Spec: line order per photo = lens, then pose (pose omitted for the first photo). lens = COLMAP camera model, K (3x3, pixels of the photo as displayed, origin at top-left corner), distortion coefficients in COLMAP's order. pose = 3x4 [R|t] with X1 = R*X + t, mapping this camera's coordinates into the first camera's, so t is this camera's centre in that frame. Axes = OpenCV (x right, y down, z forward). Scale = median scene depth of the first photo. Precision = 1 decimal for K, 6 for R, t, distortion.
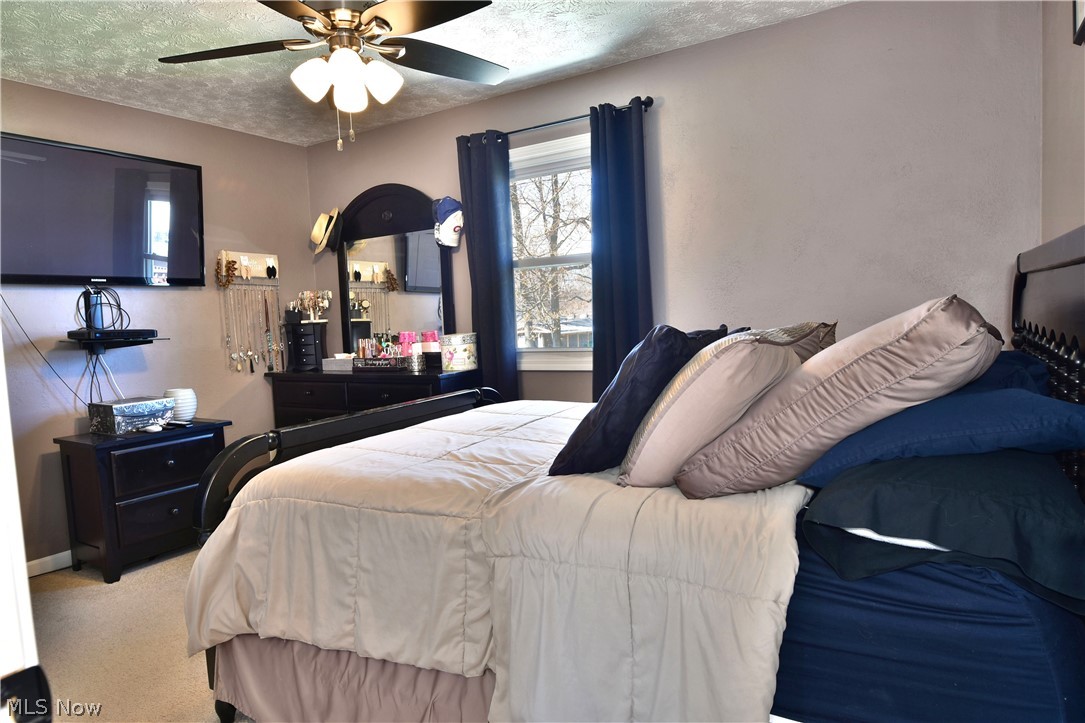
lens RADIAL K [[658.6, 0, 543.0], [0, 658.6, 366.0], [0, 0, 1]] dist [-0.014726, -0.002859]
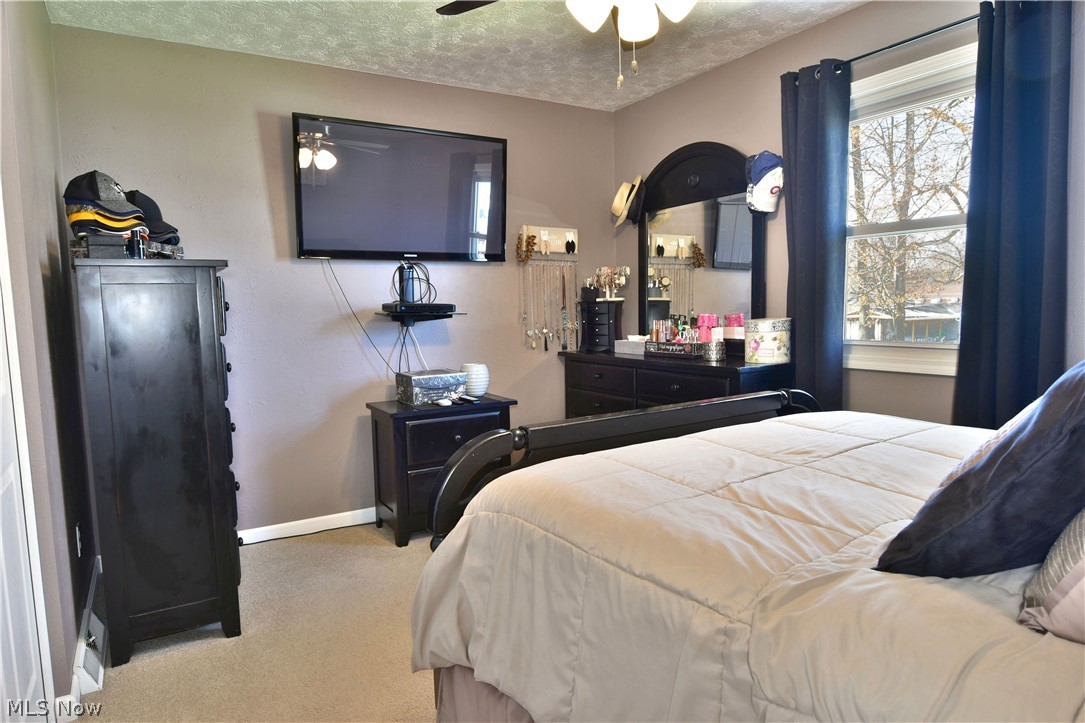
lens RADIAL K [[658.6, 0, 543.0], [0, 658.6, 366.0], [0, 0, 1]] dist [-0.014726, -0.002859]
pose [[0.888360, 0.067383, -0.454177, -0.001617], [-0.053278, 0.997619, 0.043798, -0.011940], [0.456047, -0.014711, 0.889834, 0.152496]]
